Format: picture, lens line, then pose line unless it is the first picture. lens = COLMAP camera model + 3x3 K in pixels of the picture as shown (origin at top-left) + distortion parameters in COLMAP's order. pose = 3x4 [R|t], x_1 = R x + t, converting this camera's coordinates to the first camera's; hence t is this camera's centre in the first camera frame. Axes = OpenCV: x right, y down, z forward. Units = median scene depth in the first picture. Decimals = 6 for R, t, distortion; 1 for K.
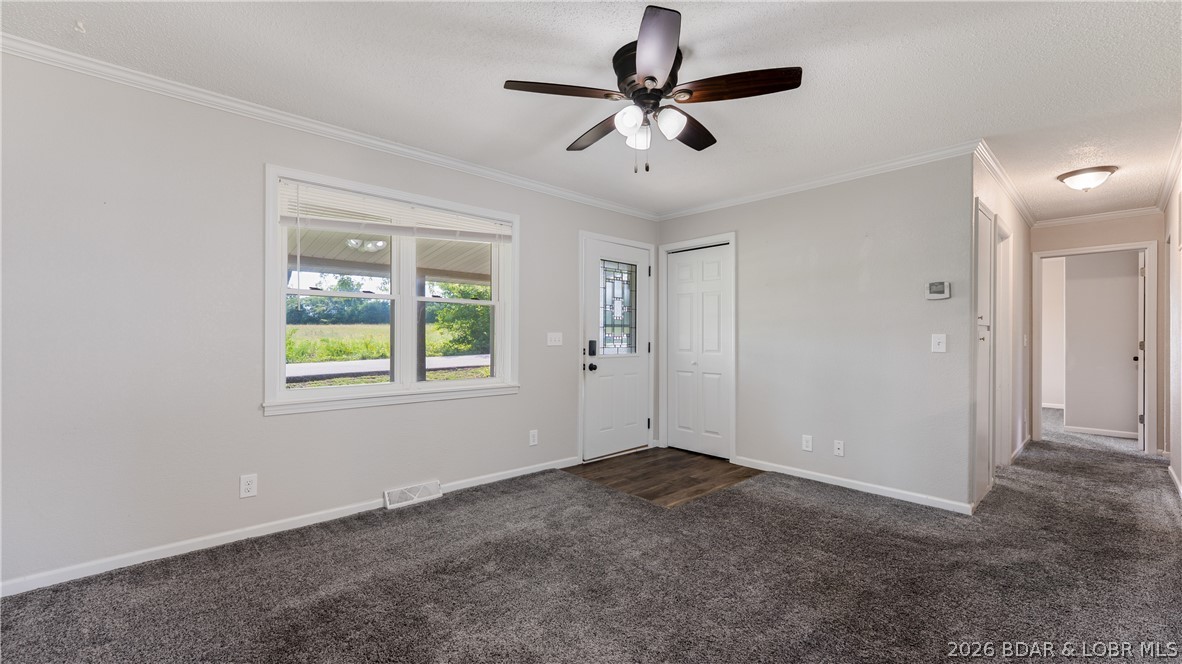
lens RADIAL K [[493.8, 0, 587.3], [0, 493.8, 340.3], [0, 0, 1]] dist [0.009400, 0.000510]
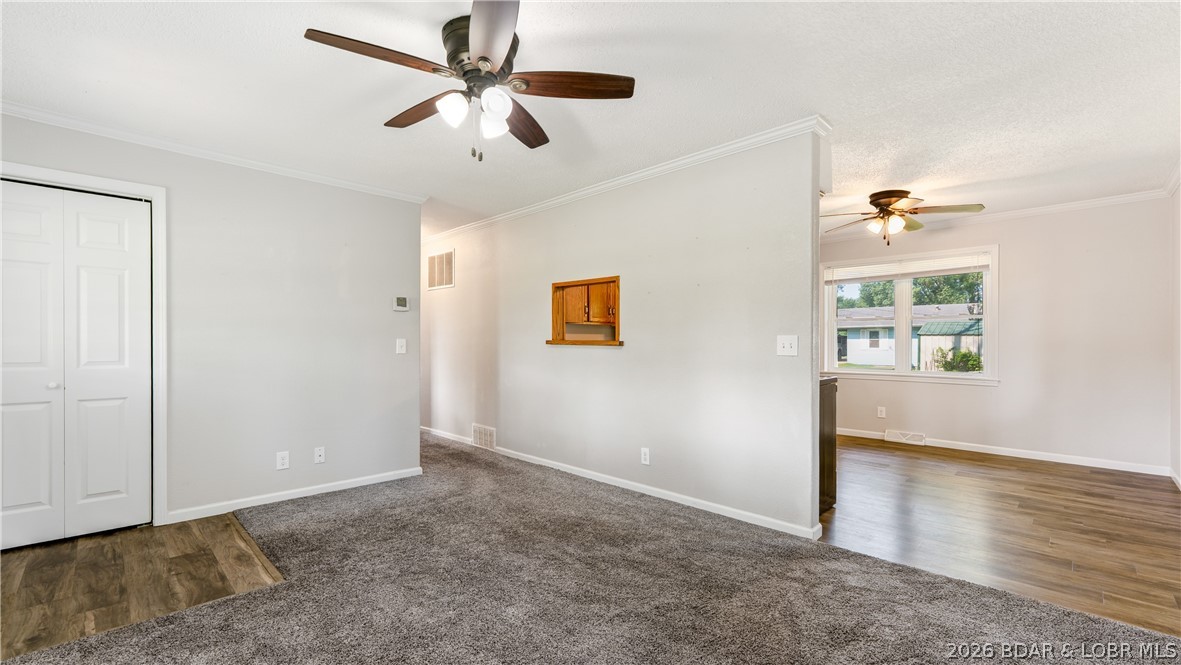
lens RADIAL K [[493.3, 0, 585.0], [0, 493.3, 347.3], [0, 0, 1]] dist [0.009400, 0.000510]
pose [[-0.037010, -0.010071, 0.999264, -0.476080], [0.005590, 0.999931, 0.010284, -0.001781], [-0.999299, 0.005967, -0.036951, 0.503640]]
